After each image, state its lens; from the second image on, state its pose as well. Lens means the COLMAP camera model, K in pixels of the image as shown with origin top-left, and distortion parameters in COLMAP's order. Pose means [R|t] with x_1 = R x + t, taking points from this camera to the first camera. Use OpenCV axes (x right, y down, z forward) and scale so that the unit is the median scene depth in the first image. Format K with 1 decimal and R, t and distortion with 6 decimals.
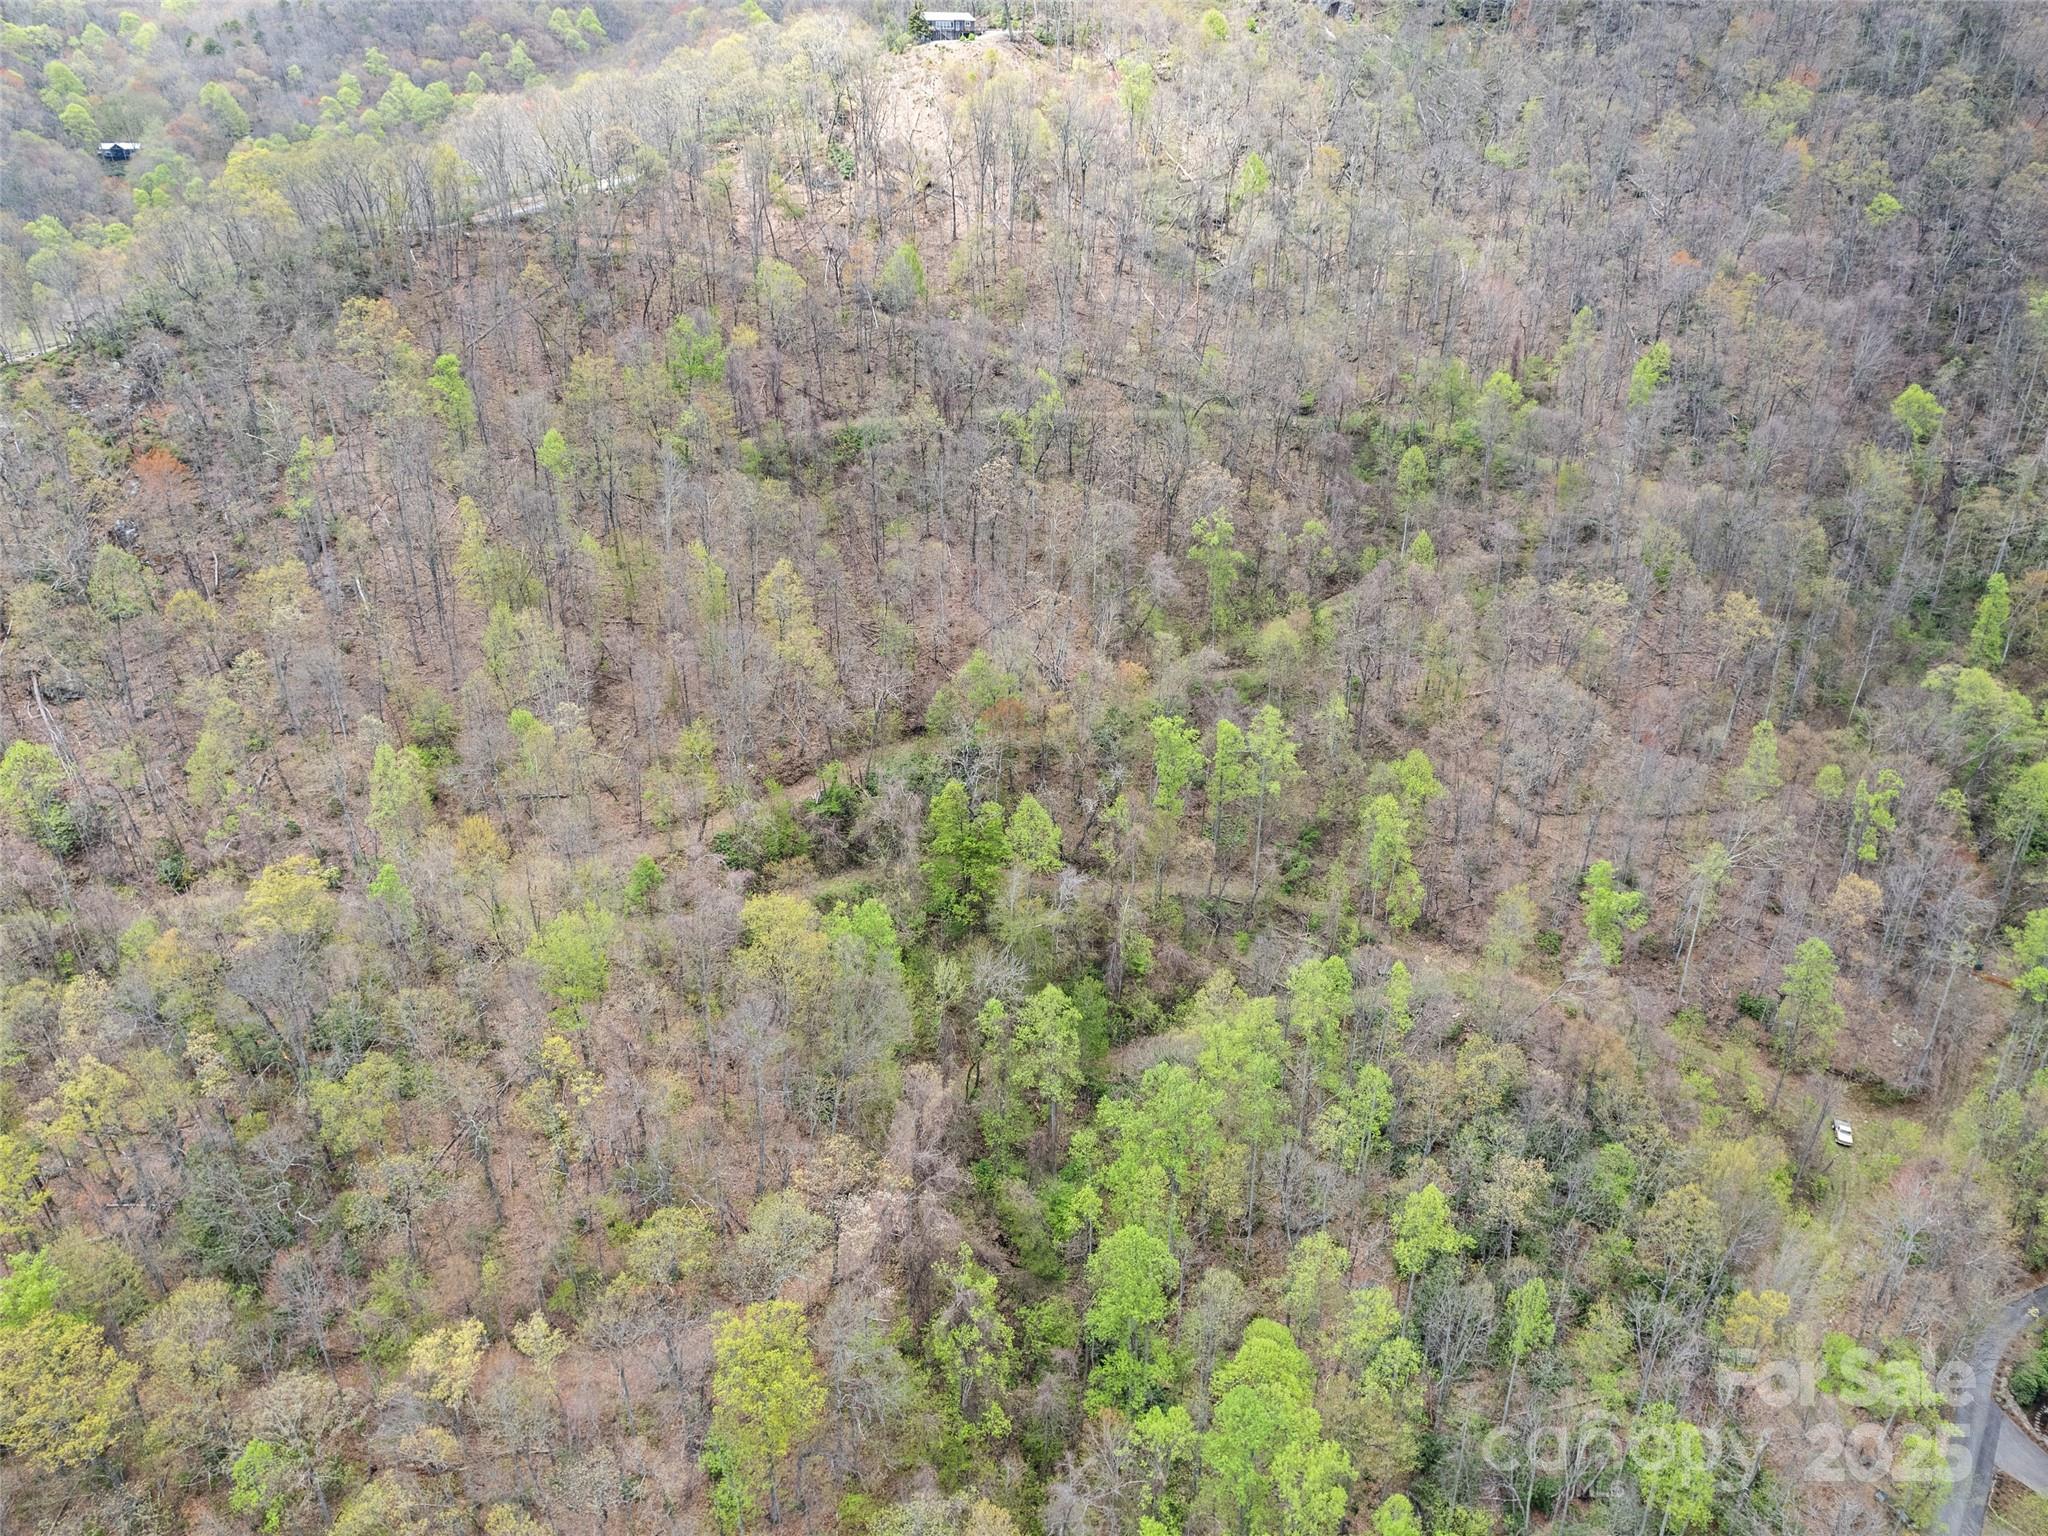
lens RADIAL K [[1481.2, 0, 1024.0], [0, 1481.2, 768.0], [0, 0, 1]] dist [-0.008856, -0.002927]
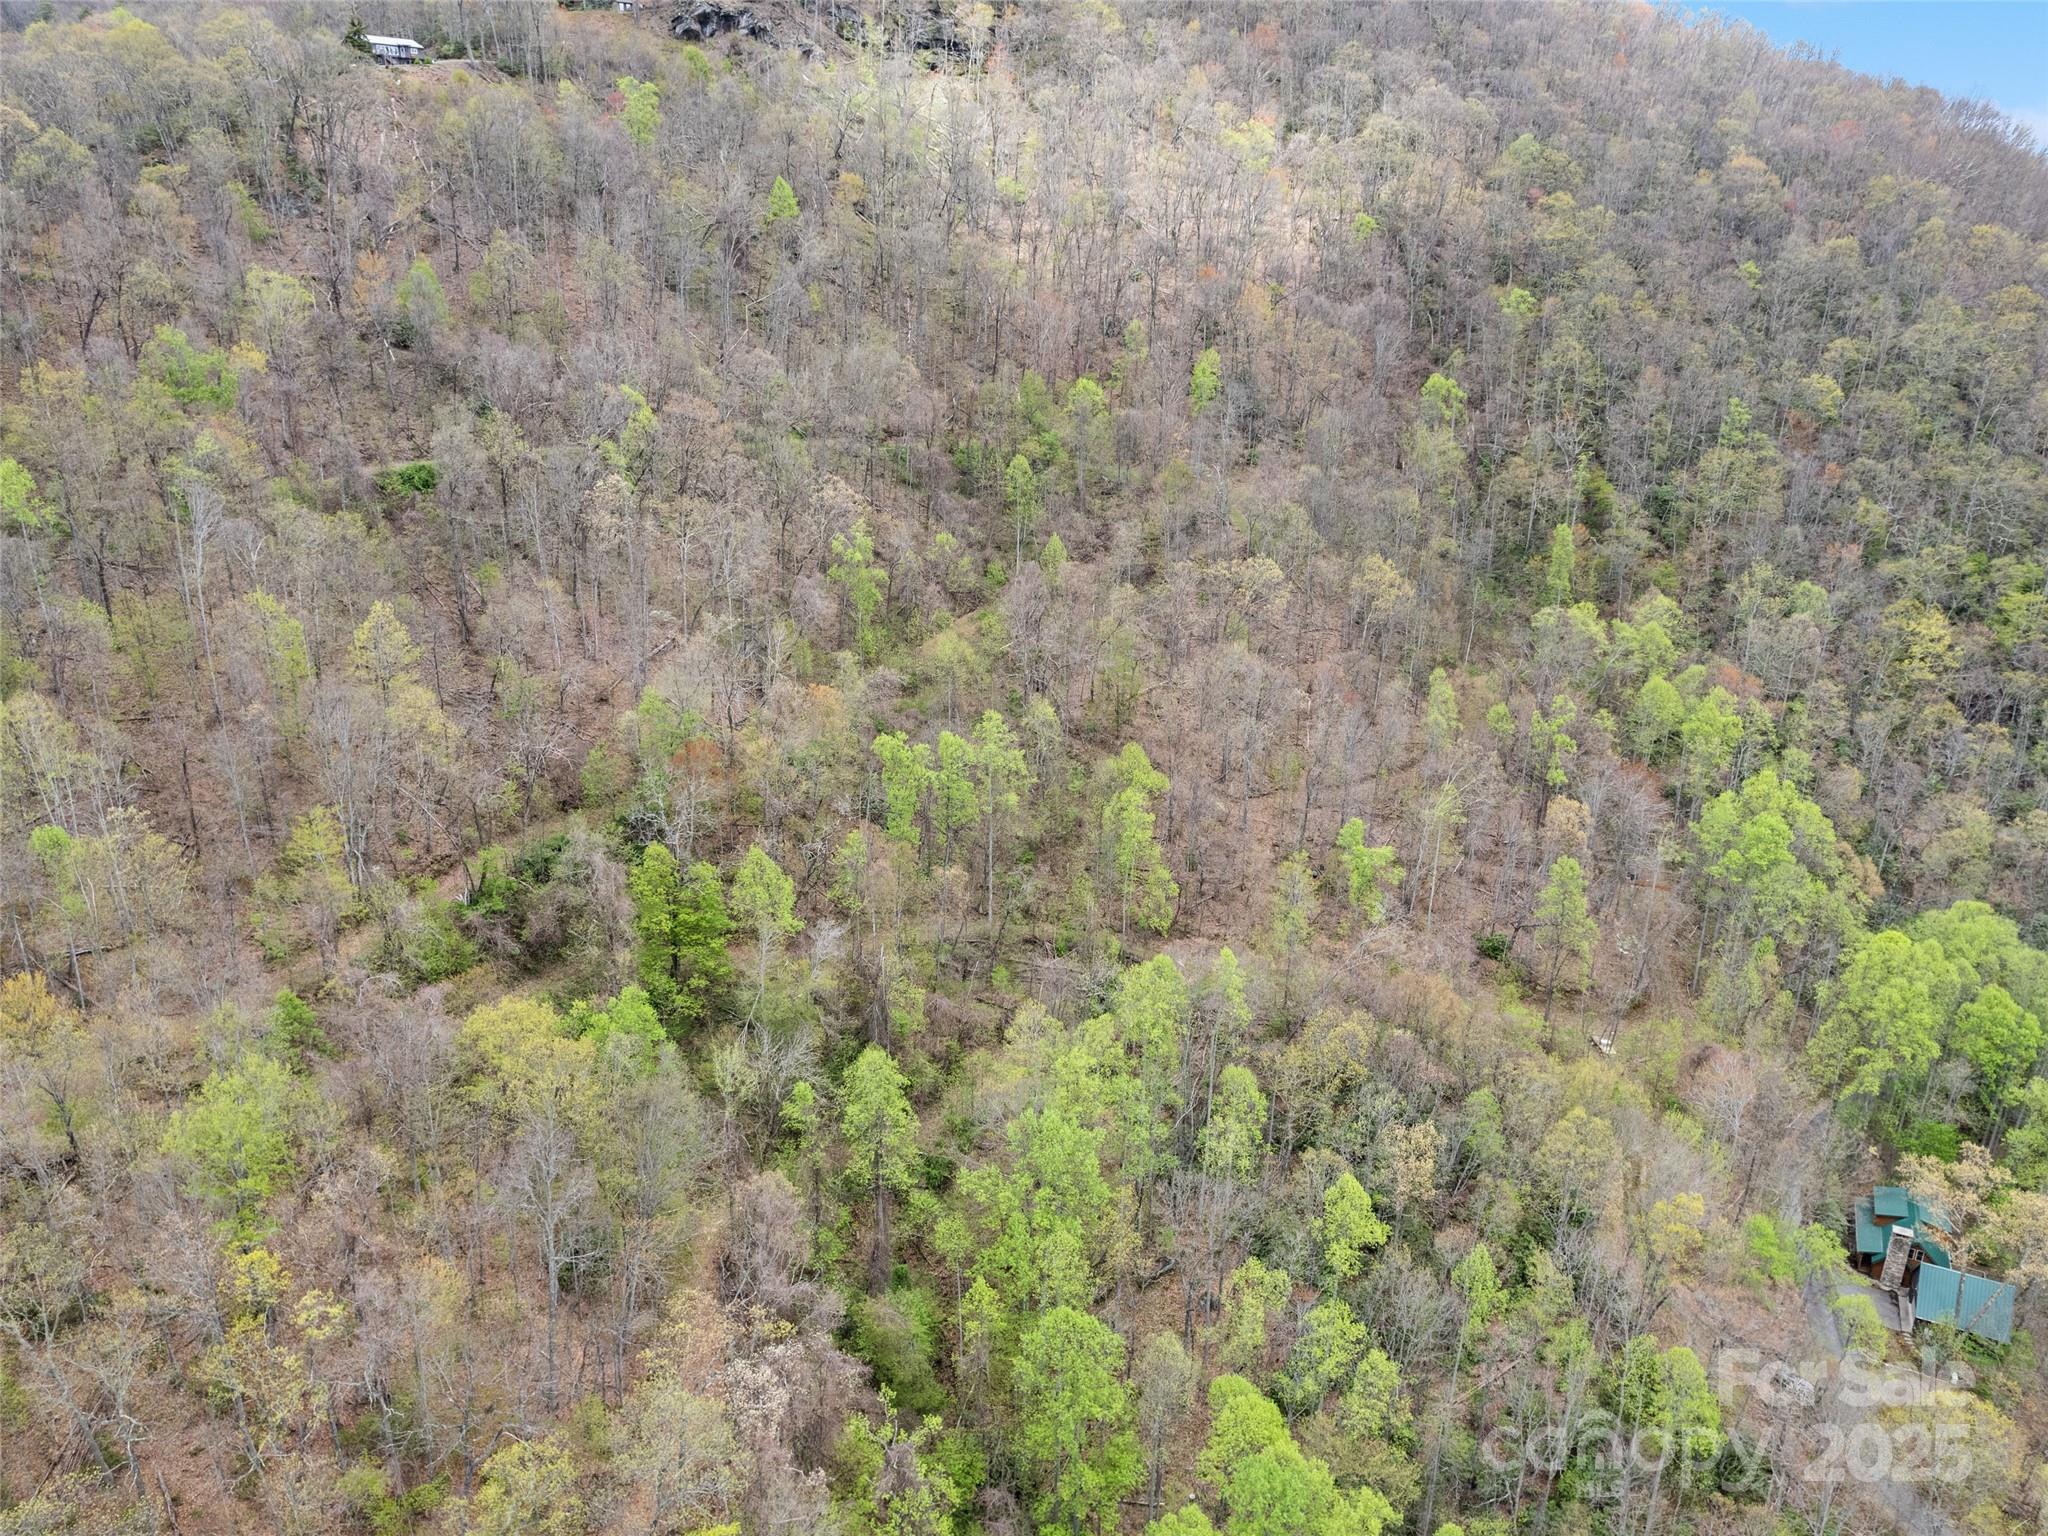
lens RADIAL K [[1481.2, 0, 1024.0], [0, 1481.2, 768.0], [0, 0, 1]] dist [-0.008856, -0.002927]
pose [[0.919051, -0.134484, 0.370484, -0.156146], [0.162696, 0.985612, -0.045824, 0.037433], [-0.358991, 0.102391, 0.927708, 0.164864]]
